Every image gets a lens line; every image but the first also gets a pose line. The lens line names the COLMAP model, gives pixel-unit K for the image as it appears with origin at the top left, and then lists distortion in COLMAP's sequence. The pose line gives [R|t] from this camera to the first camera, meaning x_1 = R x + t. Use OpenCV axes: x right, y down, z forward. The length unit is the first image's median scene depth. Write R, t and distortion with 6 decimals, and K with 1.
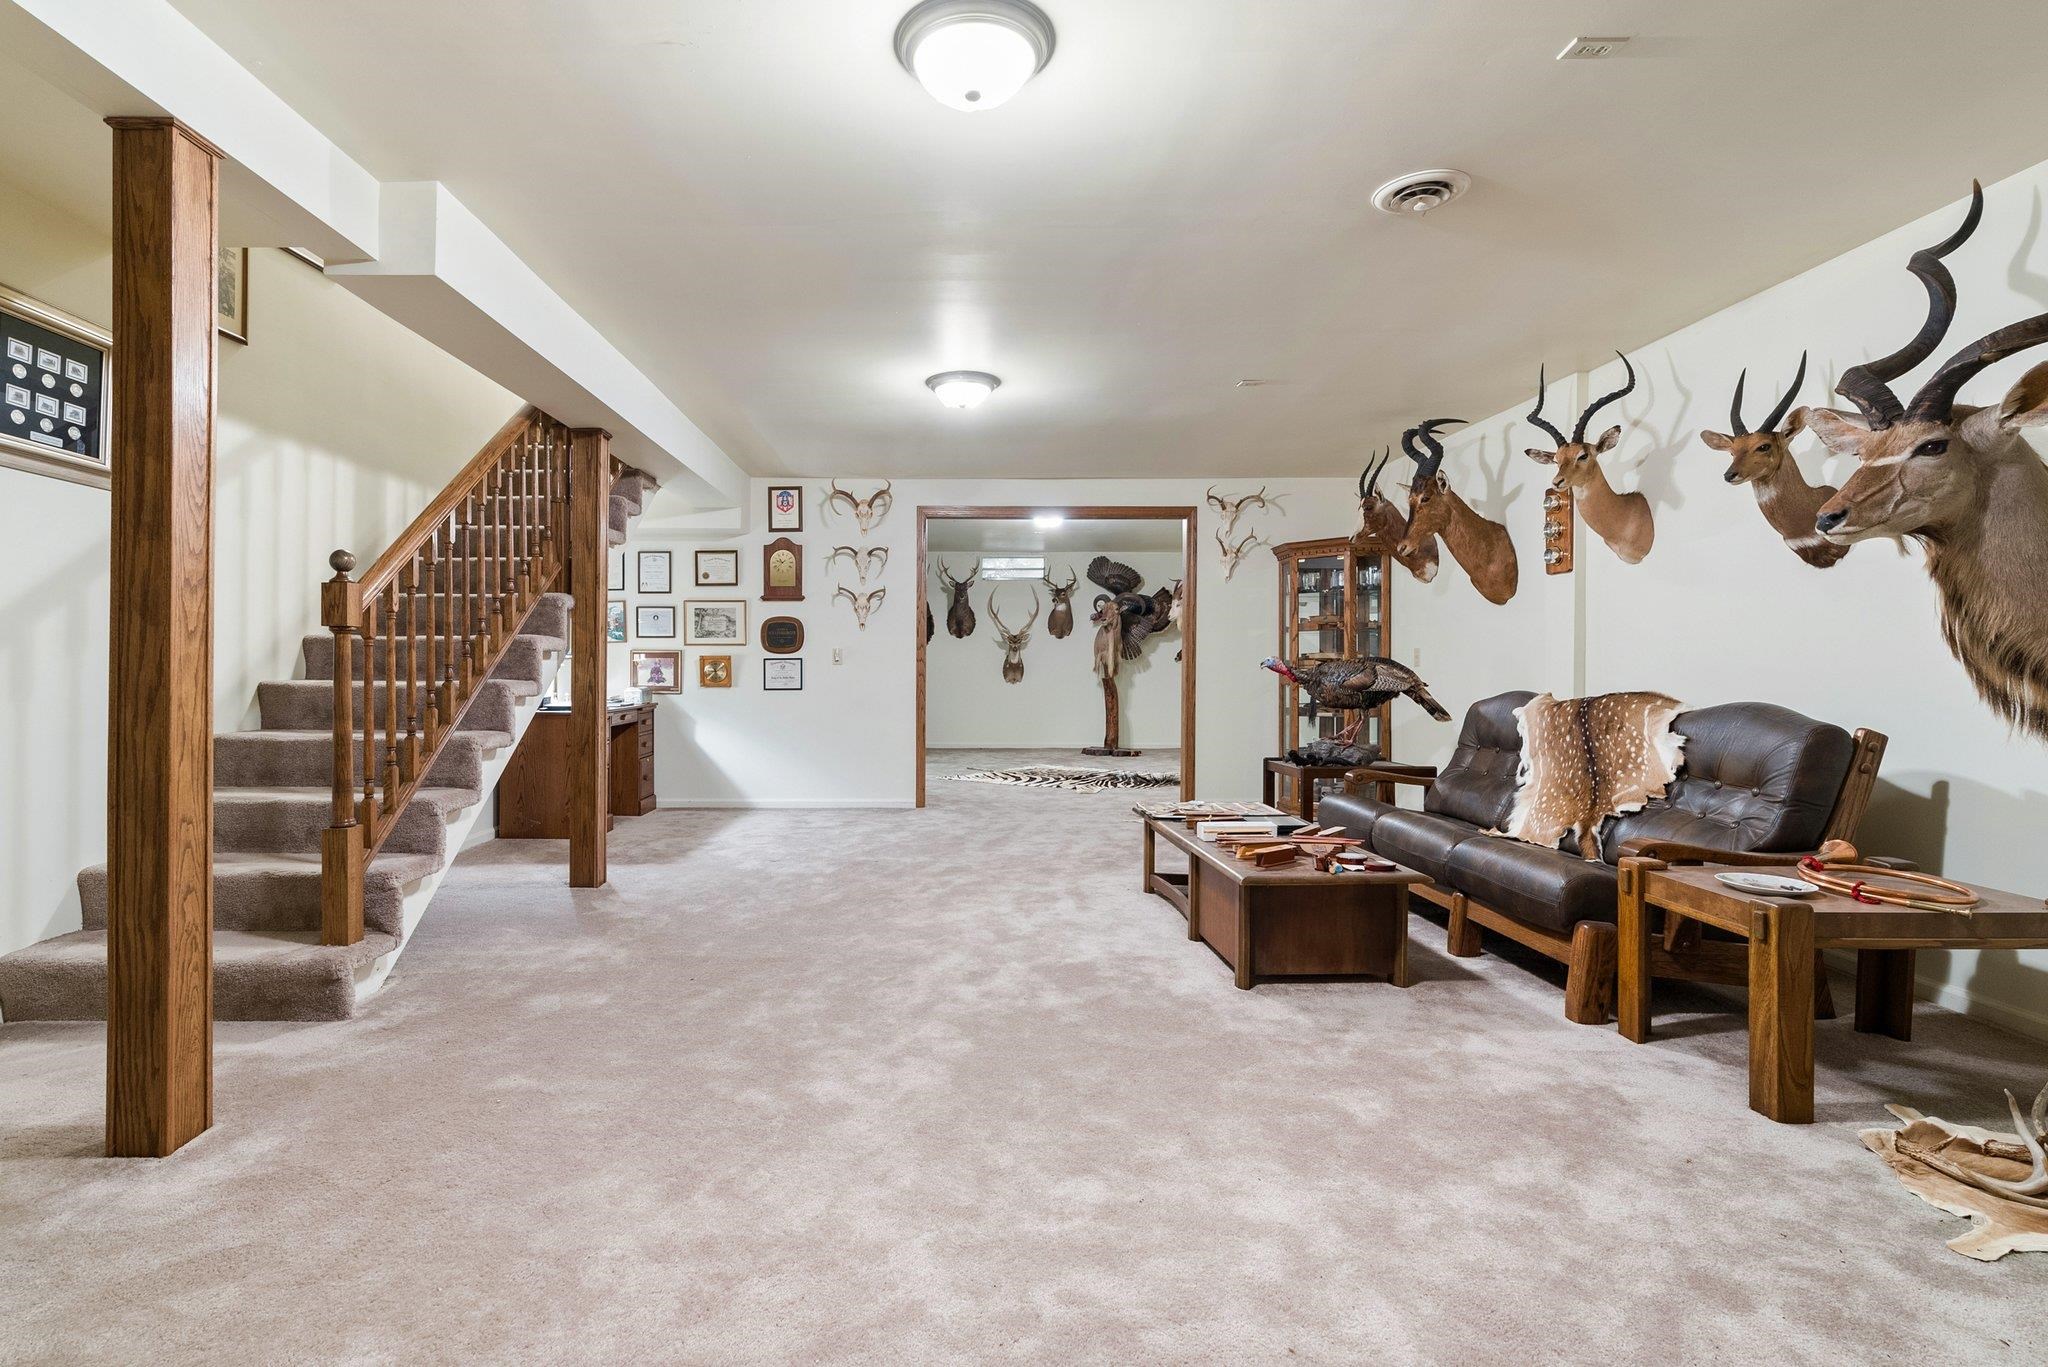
lens RADIAL K [[995.4, 0, 1022.2], [0, 995.4, 688.3], [0, 0, 1]] dist [-0.006329, 0.000371]
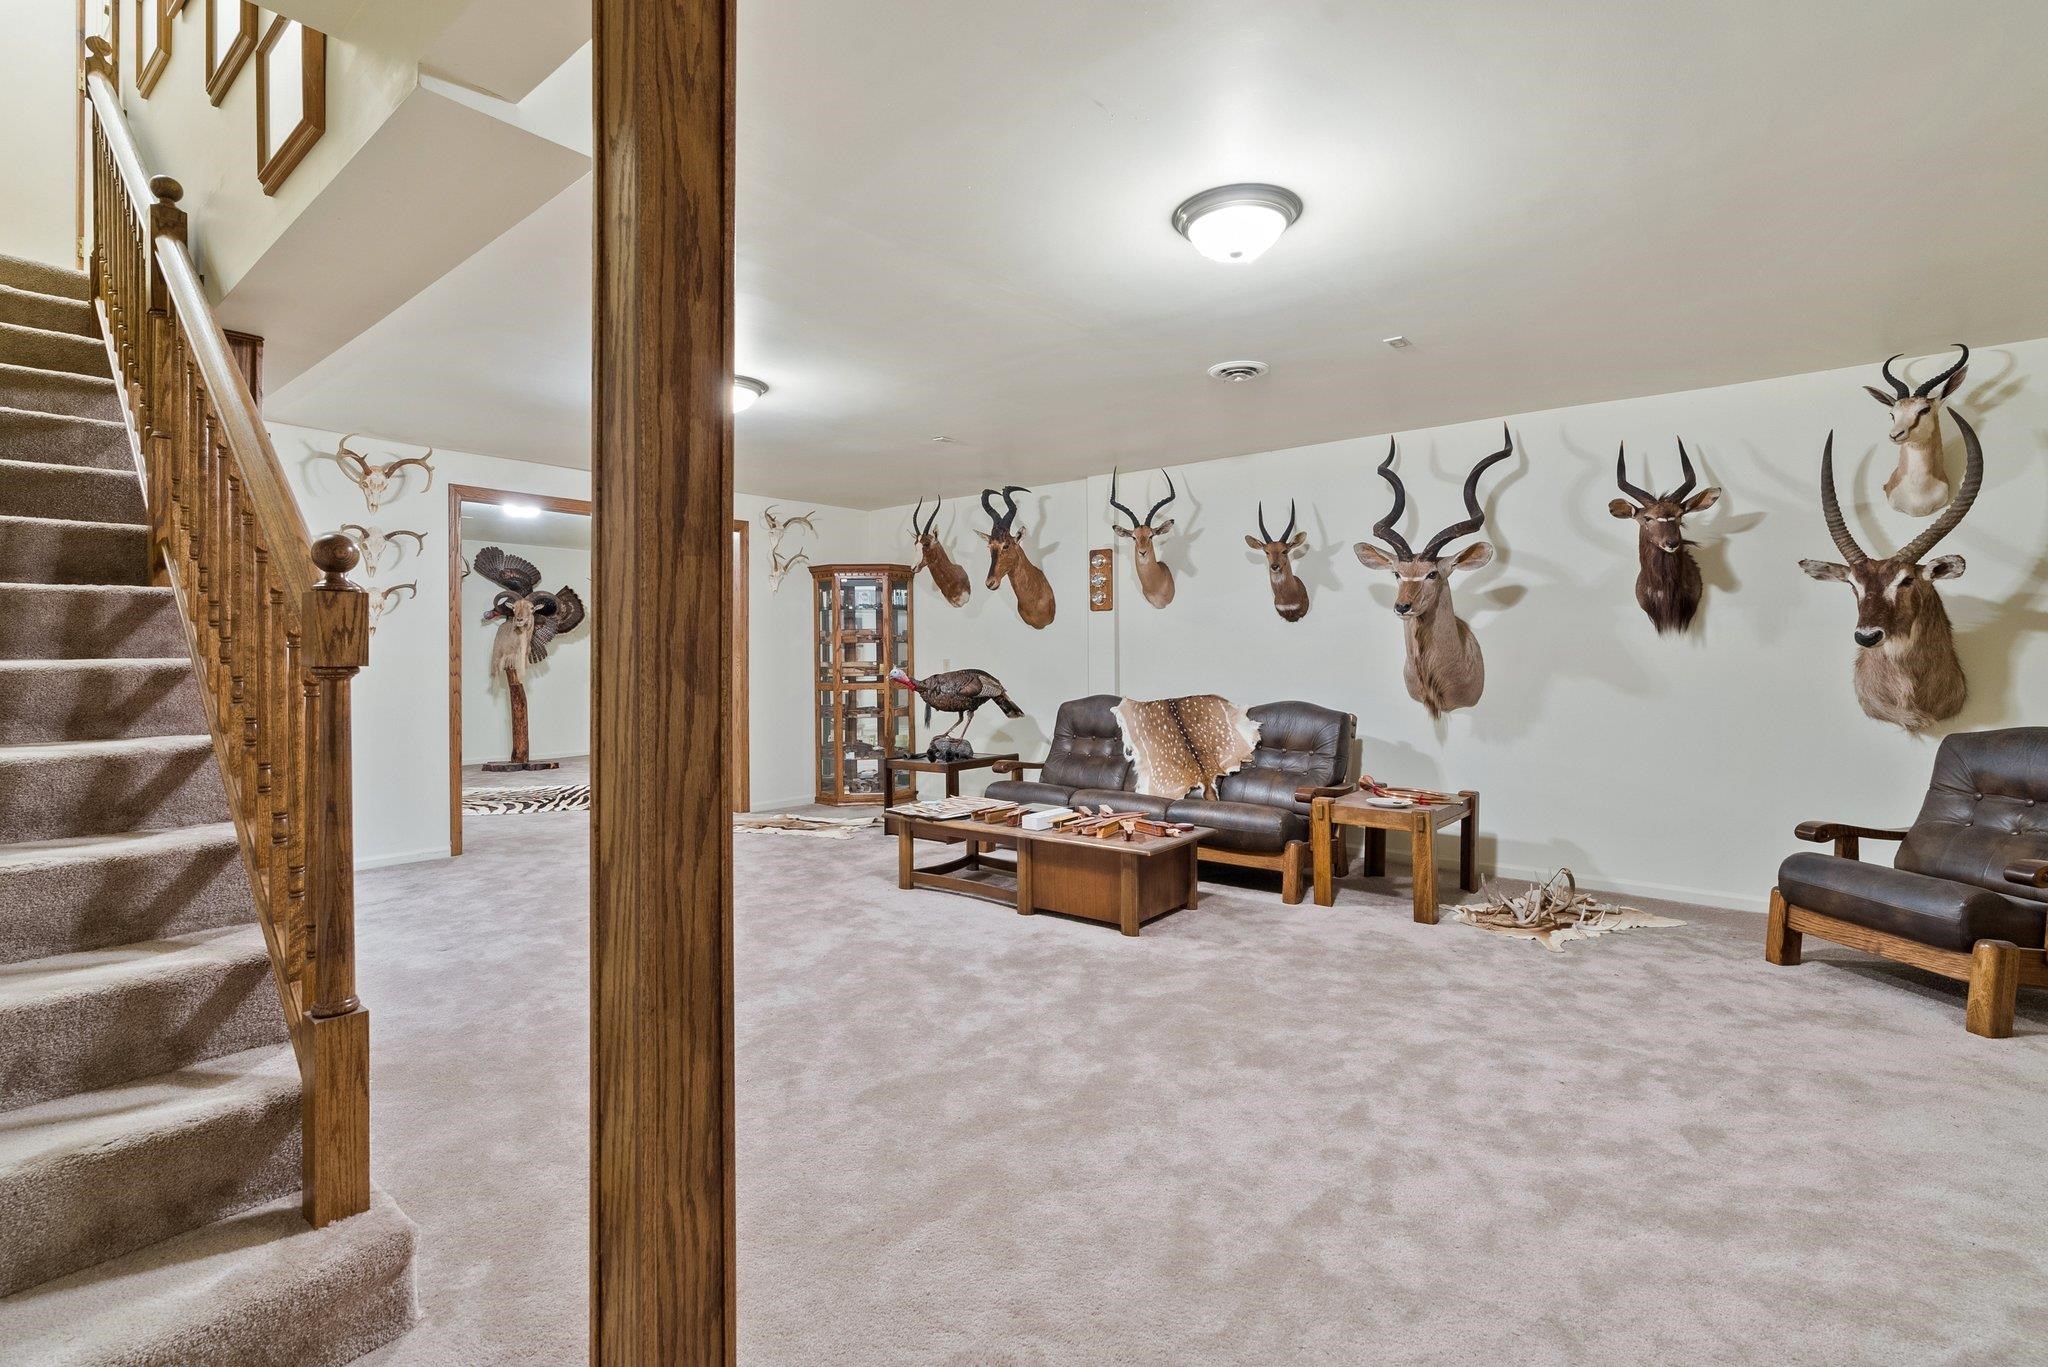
lens RADIAL K [[940.8, 0, 1023.5], [0, 940.8, 662.0], [0, 0, 1]] dist [-0.012699, 0.005088]
pose [[0.635735, -0.006916, 0.771877, -0.706462], [0.017284, 0.999837, -0.005277, -0.045628], [-0.771714, 0.016695, 0.635750, 0.280811]]
